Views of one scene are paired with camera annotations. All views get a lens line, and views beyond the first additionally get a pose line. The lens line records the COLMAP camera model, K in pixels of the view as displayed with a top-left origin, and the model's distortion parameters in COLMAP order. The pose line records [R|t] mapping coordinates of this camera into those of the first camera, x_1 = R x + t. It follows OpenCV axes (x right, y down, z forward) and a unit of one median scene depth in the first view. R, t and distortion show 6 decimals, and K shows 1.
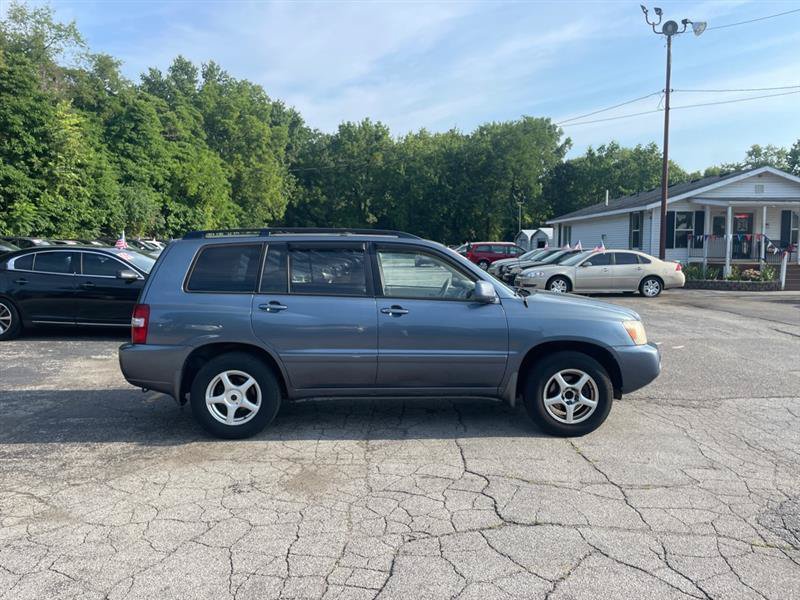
lens RADIAL K [[608.7, 0, 398.3], [0, 608.7, 304.9], [0, 0, 1]] dist [0.077776, -0.108399]
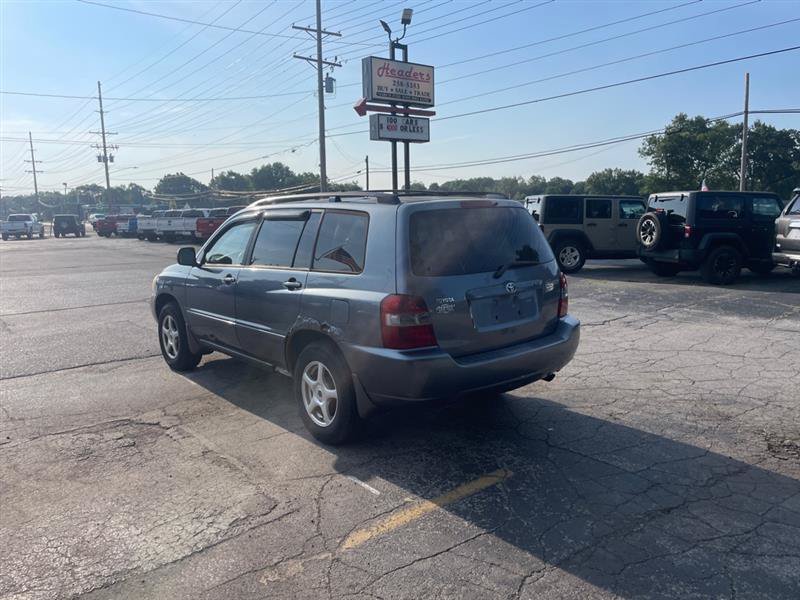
lens RADIAL K [[608.7, 0, 397.1], [0, 608.7, 297.8], [0, 0, 1]] dist [0.077776, -0.108399]
pose [[-0.636661, -0.093357, 0.765472, -0.214065], [0.092770, 0.976163, 0.196212, -0.036186], [-0.765543, 0.195933, -0.612824, 0.387268]]
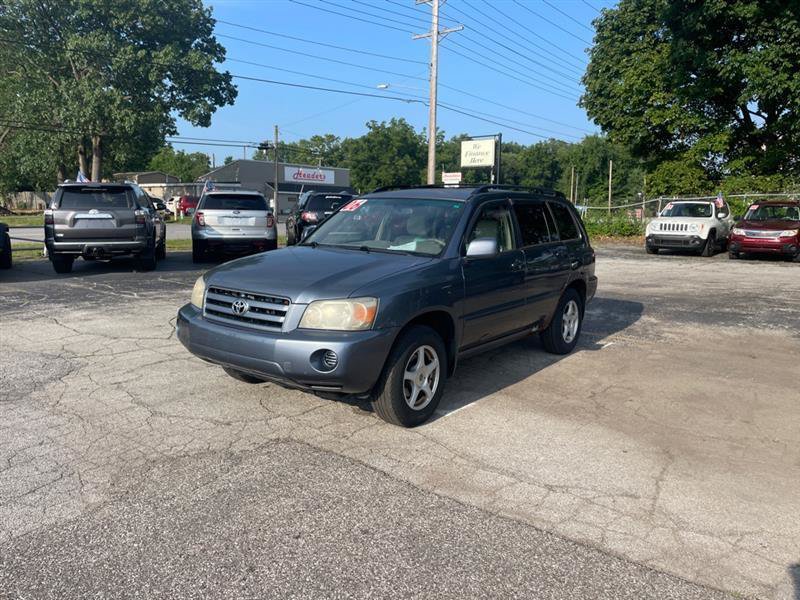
lens RADIAL K [[608.7, 0, 405.0], [0, 608.7, 303.3], [0, 0, 1]] dist [0.077776, -0.108399]
pose [[-0.602930, 0.115451, -0.789396, 0.208300], [-0.092915, 0.972579, 0.213208, -0.035256], [0.792365, 0.201896, -0.575670, 0.397758]]
